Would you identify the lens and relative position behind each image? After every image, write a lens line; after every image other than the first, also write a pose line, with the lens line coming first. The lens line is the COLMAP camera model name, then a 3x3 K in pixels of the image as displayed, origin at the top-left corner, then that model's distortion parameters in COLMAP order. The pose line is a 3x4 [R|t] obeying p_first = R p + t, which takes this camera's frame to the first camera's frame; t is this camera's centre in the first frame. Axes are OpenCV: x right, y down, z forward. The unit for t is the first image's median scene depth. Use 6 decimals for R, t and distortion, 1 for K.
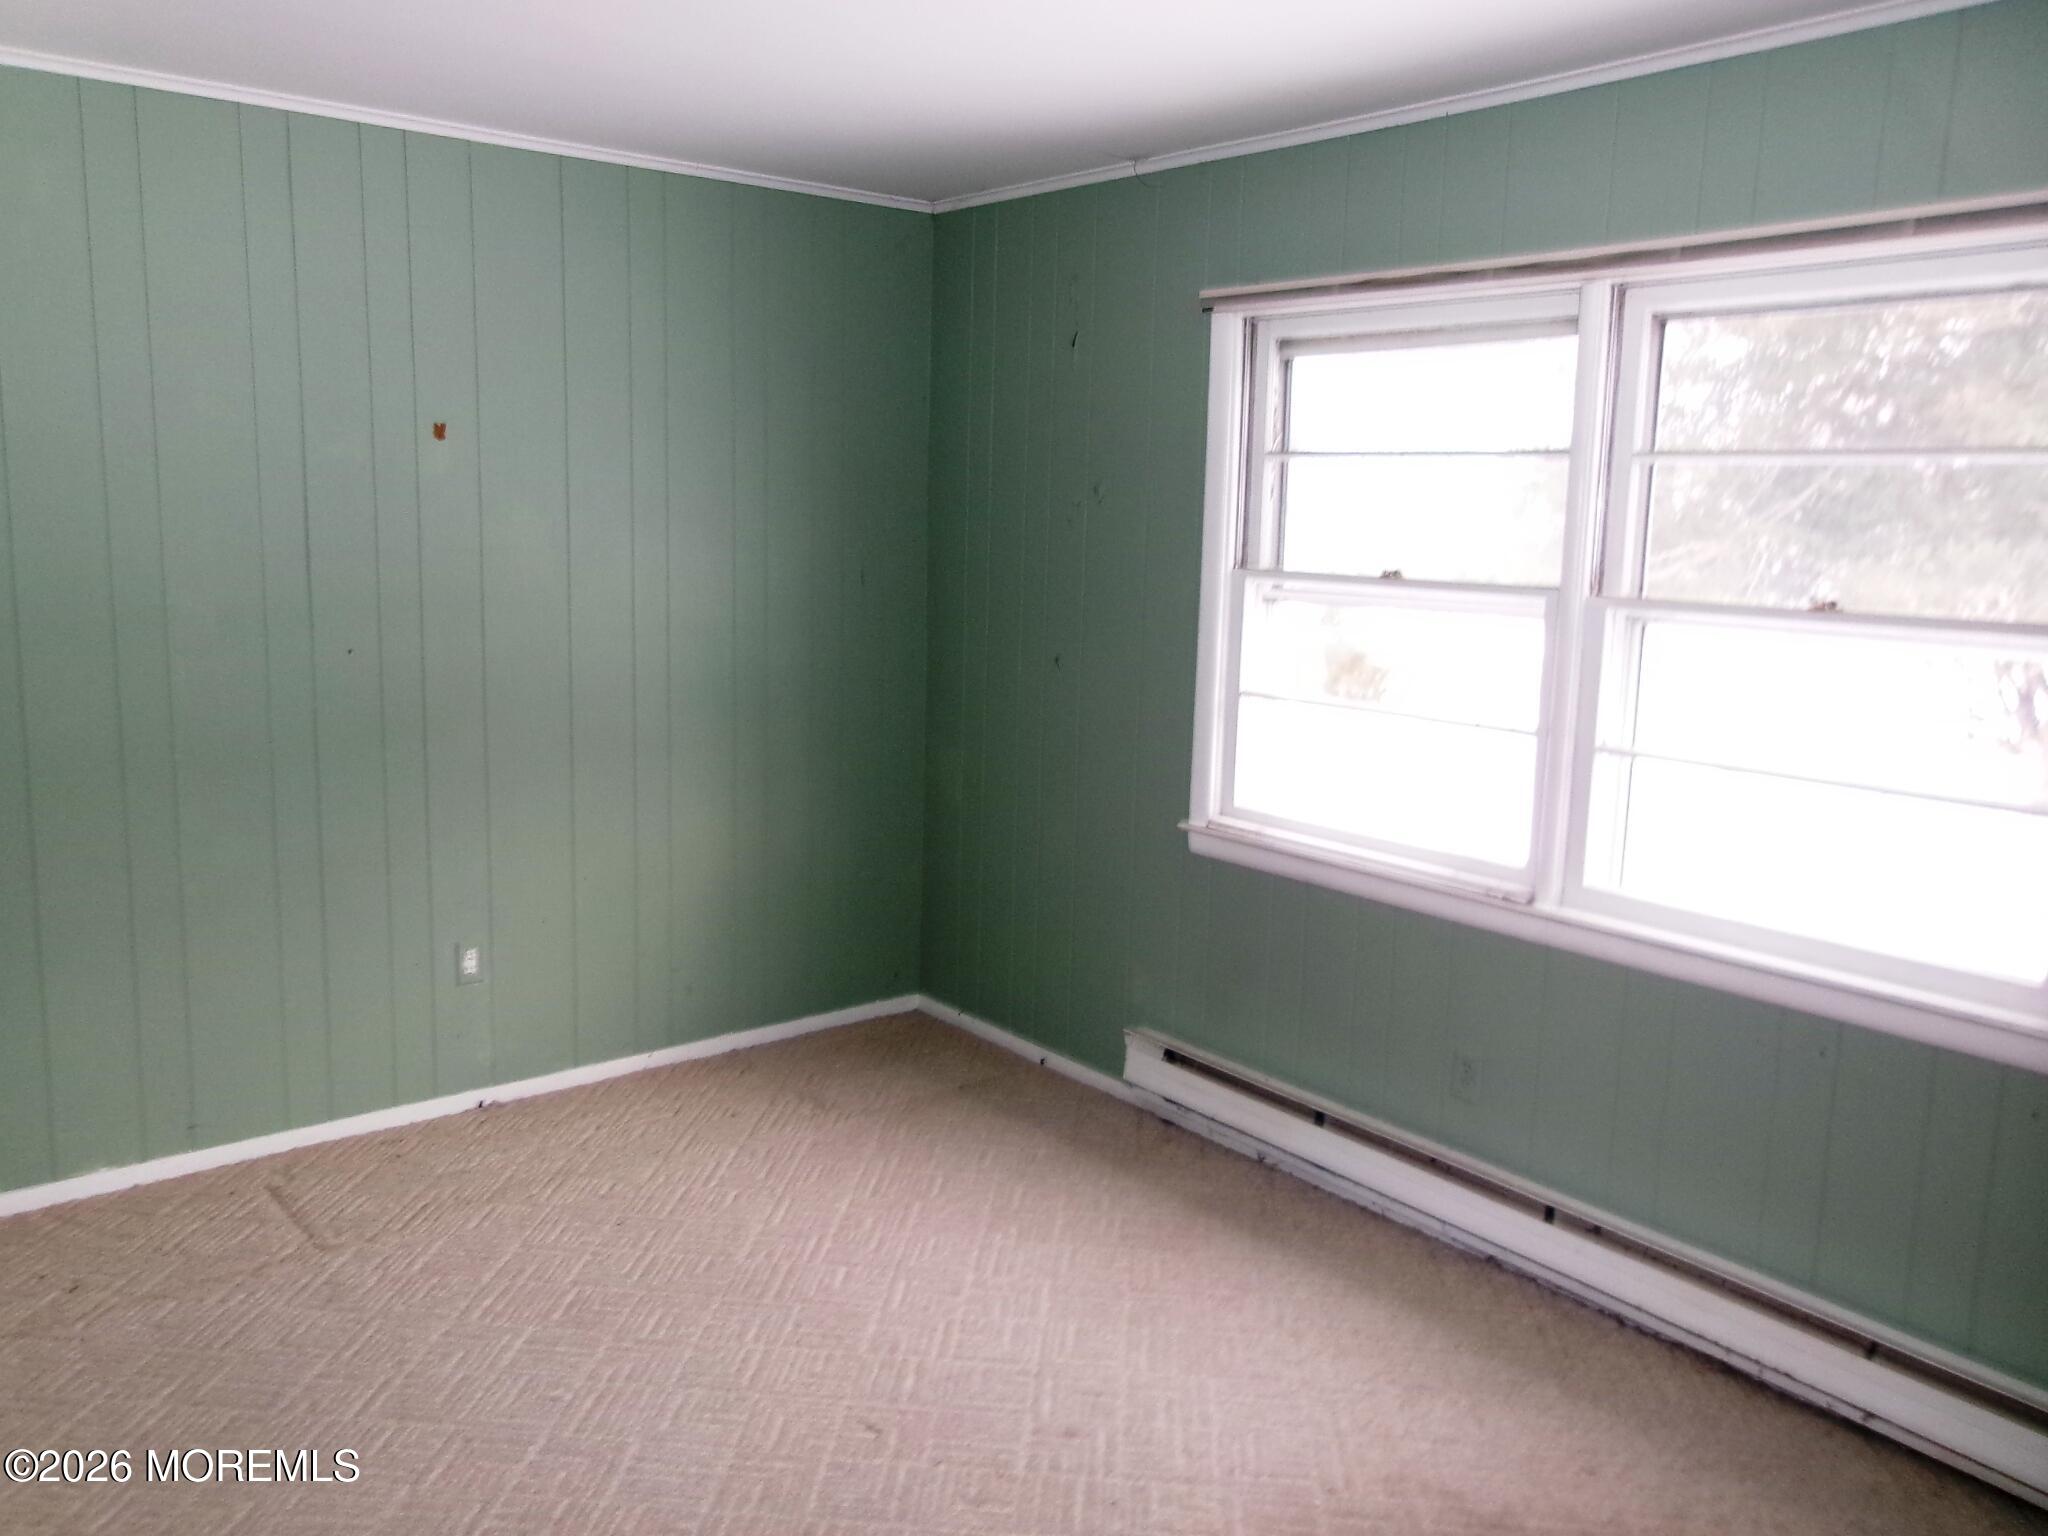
lens RADIAL K [[1569.0, 0, 1024.0], [0, 1569.0, 768.0], [0, 0, 1]] dist [-0.029327, 0.046379]
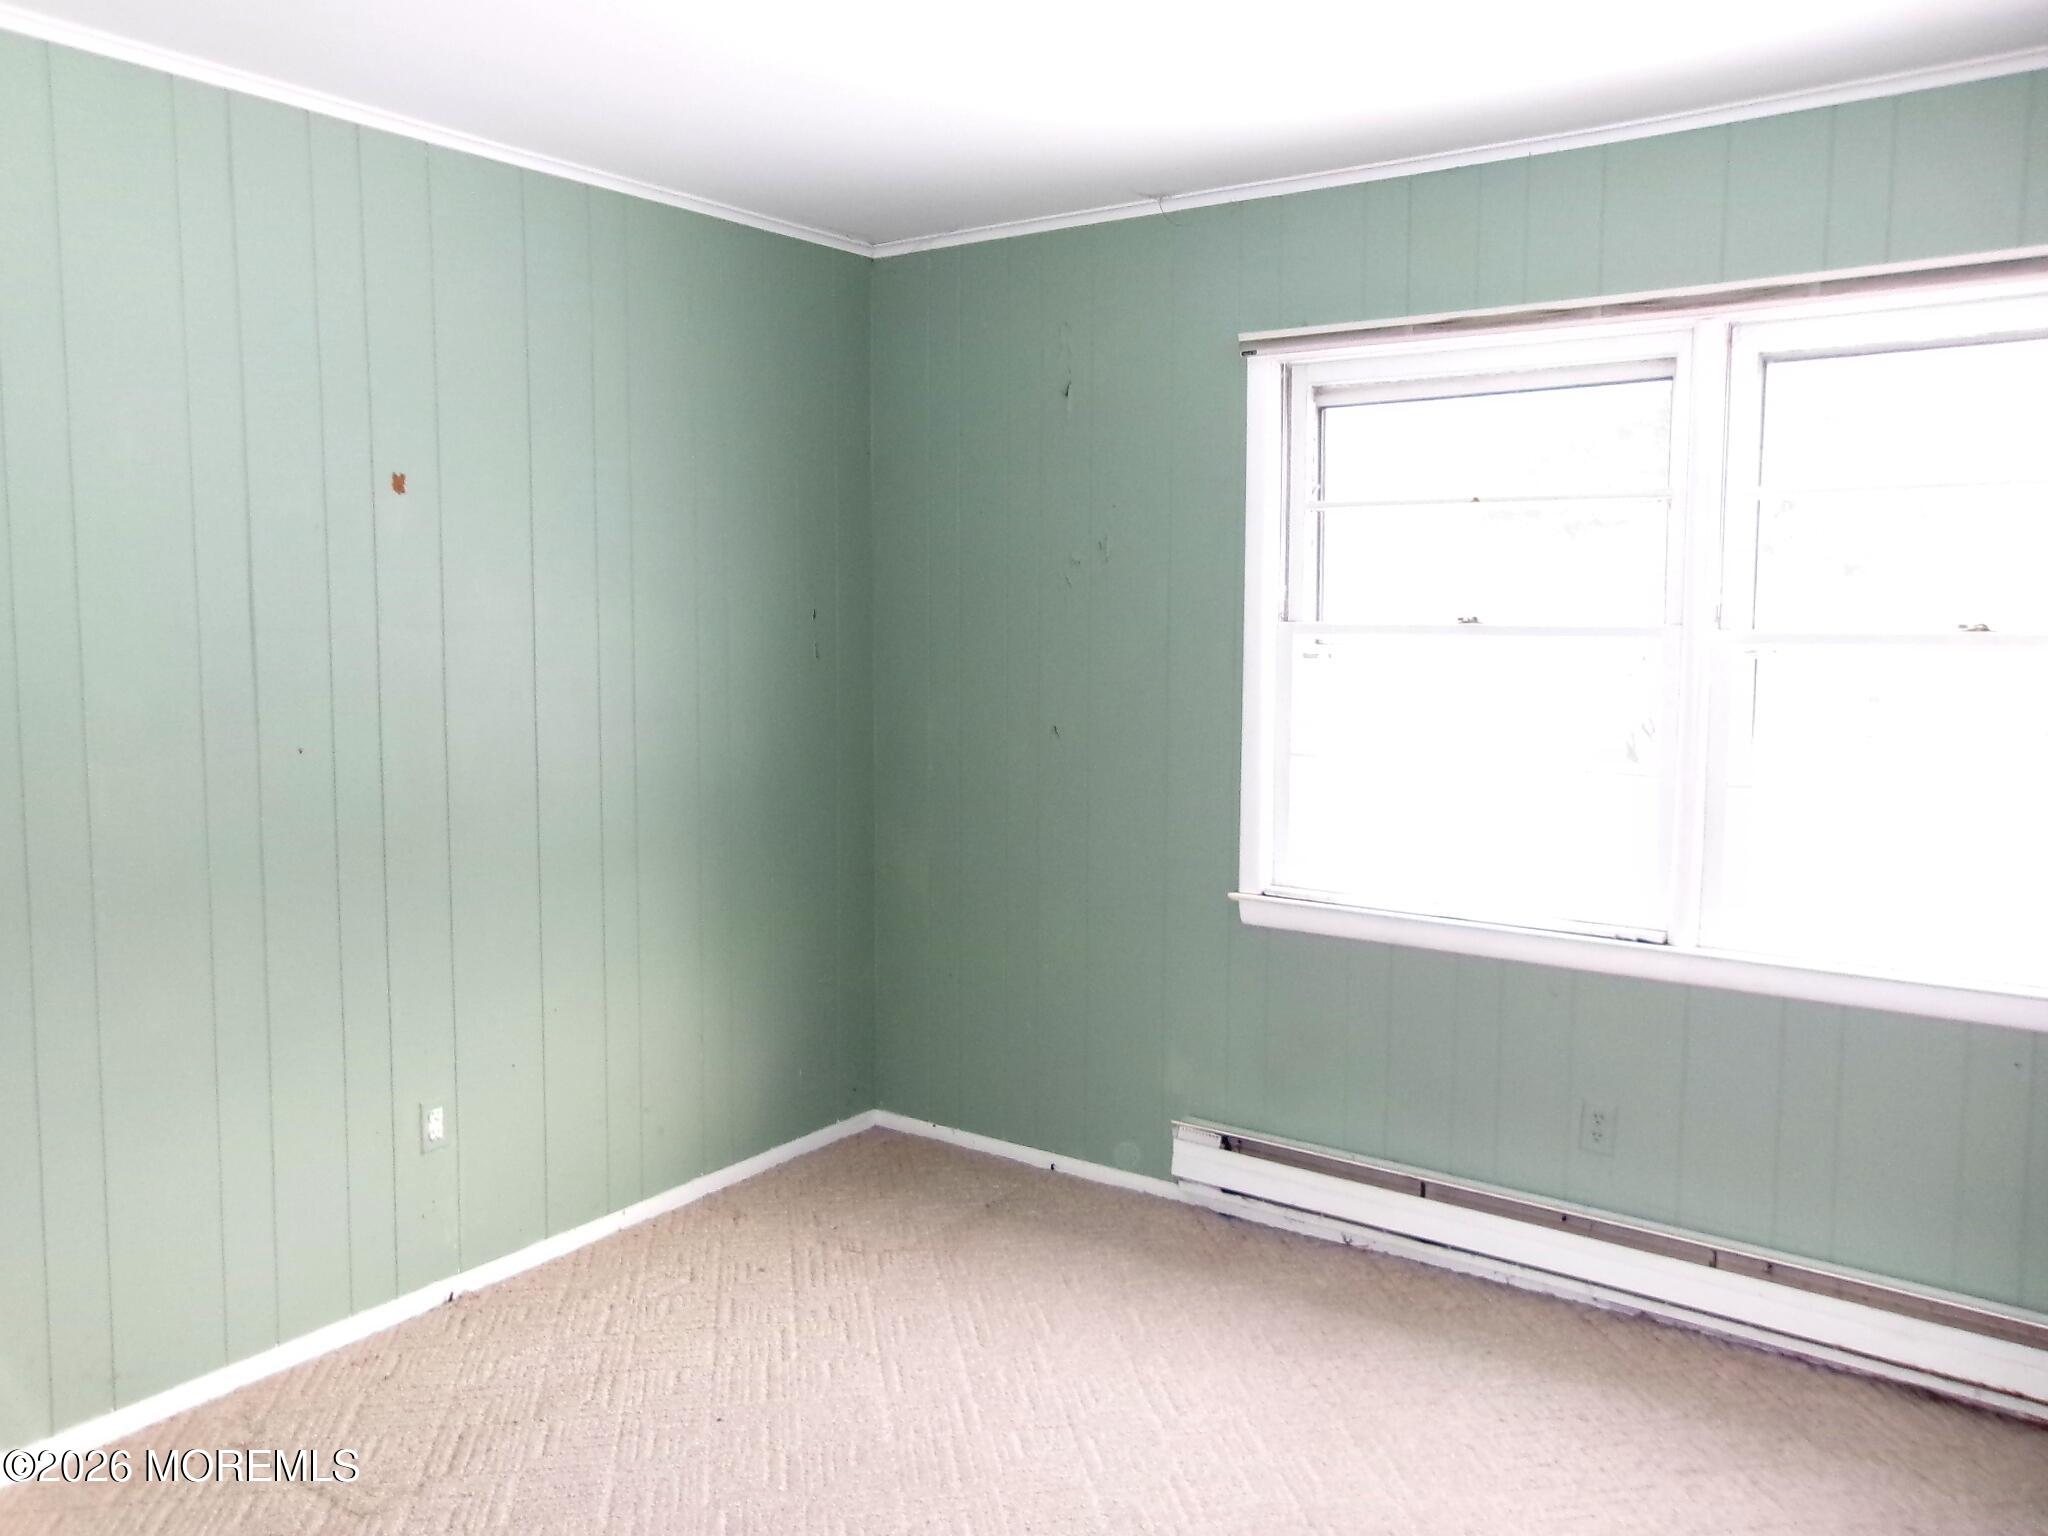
lens RADIAL K [[1553.2, 0, 1024.0], [0, 1553.2, 768.0], [0, 0, 1]] dist [-0.053289, 0.077946]
pose [[0.966310, -0.051828, 0.252107, -0.262941], [0.066737, 0.996469, -0.050944, -0.000900], [-0.248577, 0.066052, 0.966357, 0.133646]]
